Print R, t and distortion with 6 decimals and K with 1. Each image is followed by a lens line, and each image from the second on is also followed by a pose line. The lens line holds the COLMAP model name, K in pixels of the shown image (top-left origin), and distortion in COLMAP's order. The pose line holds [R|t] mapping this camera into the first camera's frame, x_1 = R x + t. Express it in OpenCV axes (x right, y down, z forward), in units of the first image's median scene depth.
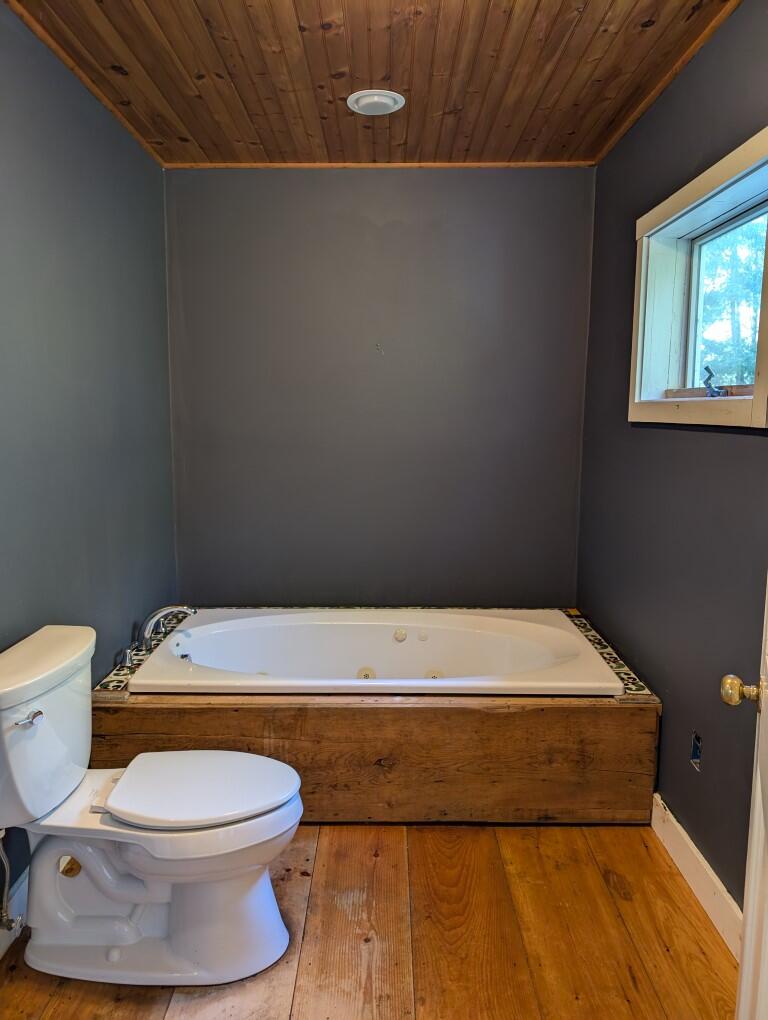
lens RADIAL K [[729.5, 0, 379.7], [0, 729.5, 503.0], [0, 0, 1]] dist [0.007374, -0.005306]
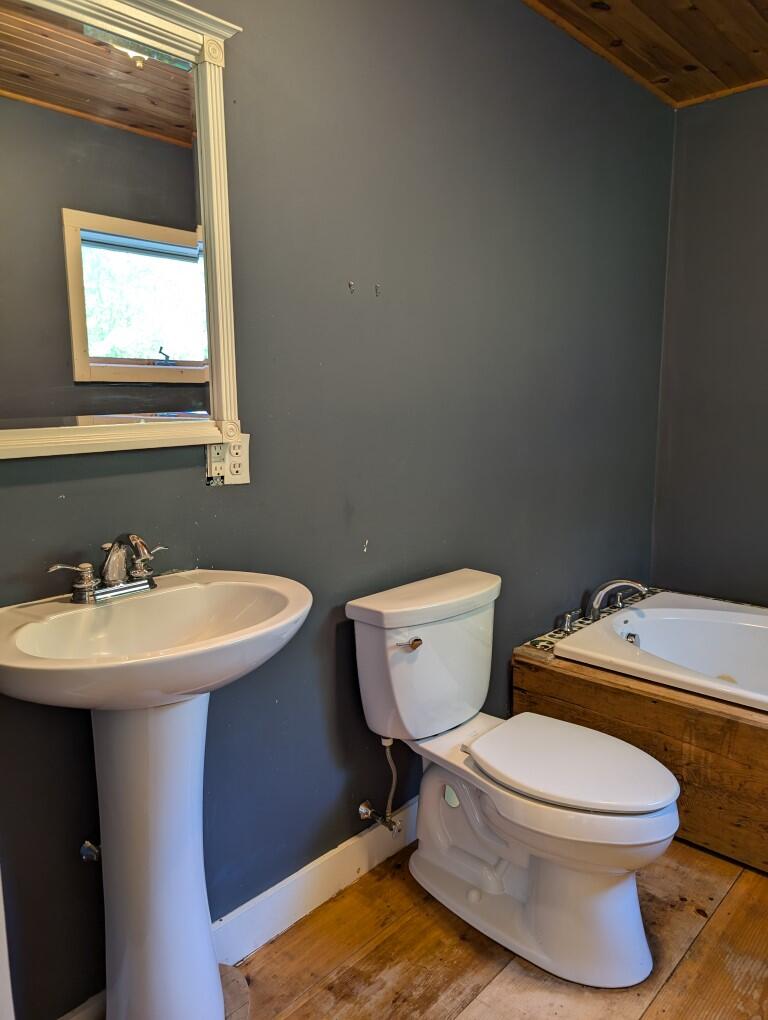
lens RADIAL K [[732.3, 0, 403.3], [0, 732.3, 506.9], [0, 0, 1]] dist [0.005129, -0.007450]
pose [[0.746365, 0.095651, -0.658627, 0.139171], [-0.083447, 0.995258, 0.049976, 0.029182], [0.660284, 0.017660, 0.750808, 0.124633]]
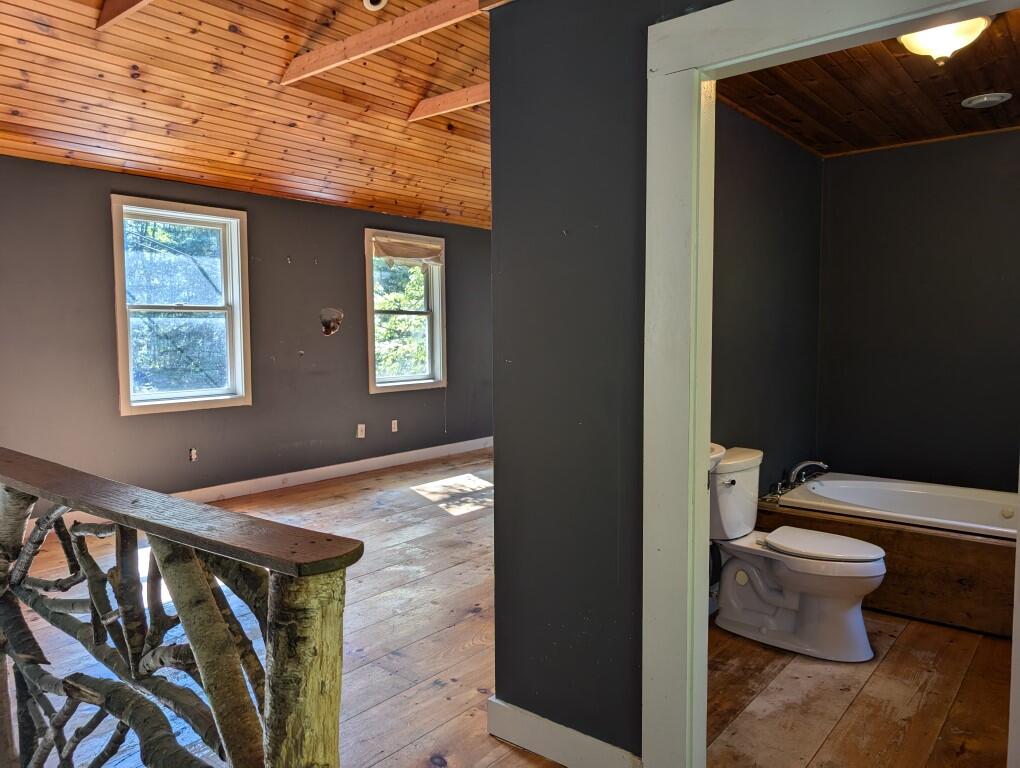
lens RADIAL K [[734.6, 0, 513.4], [0, 734.6, 376.8], [0, 0, 1]] dist [0.008275, -0.009446]
pose [[0.776880, 0.031339, -0.628868, 0.204285], [-0.073996, 0.996384, -0.041759, 0.095419], [0.625285, 0.078976, 0.776390, -0.621893]]
